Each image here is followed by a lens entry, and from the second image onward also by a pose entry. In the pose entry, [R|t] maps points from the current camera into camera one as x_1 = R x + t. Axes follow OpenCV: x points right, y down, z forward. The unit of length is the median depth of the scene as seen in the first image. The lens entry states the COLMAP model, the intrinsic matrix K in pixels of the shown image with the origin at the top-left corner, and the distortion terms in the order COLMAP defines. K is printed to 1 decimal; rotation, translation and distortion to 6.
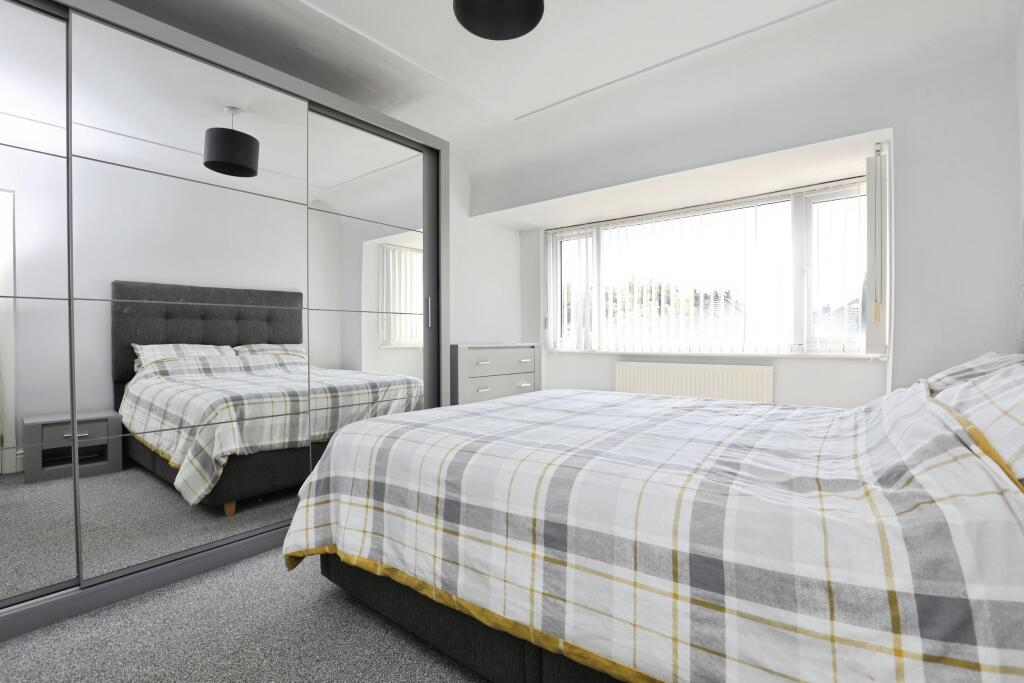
lens RADIAL K [[472.0, 0, 512.0], [0, 472.0, 342.8], [0, 0, 1]] dist [-0.021666, 0.000985]
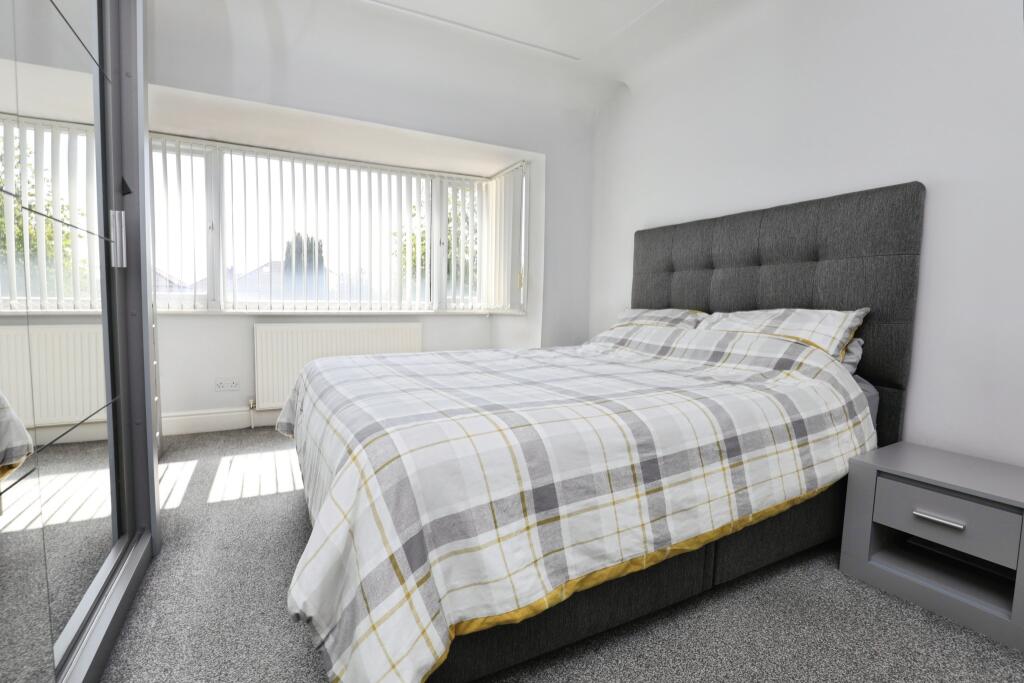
lens RADIAL K [[472.0, 0, 514.9], [0, 472.0, 341.3], [0, 0, 1]] dist [-0.021666, 0.000985]
pose [[0.391814, -0.064282, 0.917796, -1.136093], [-0.007821, 0.997287, 0.073189, 0.021527], [-0.920011, -0.035854, 0.390249, 0.904779]]
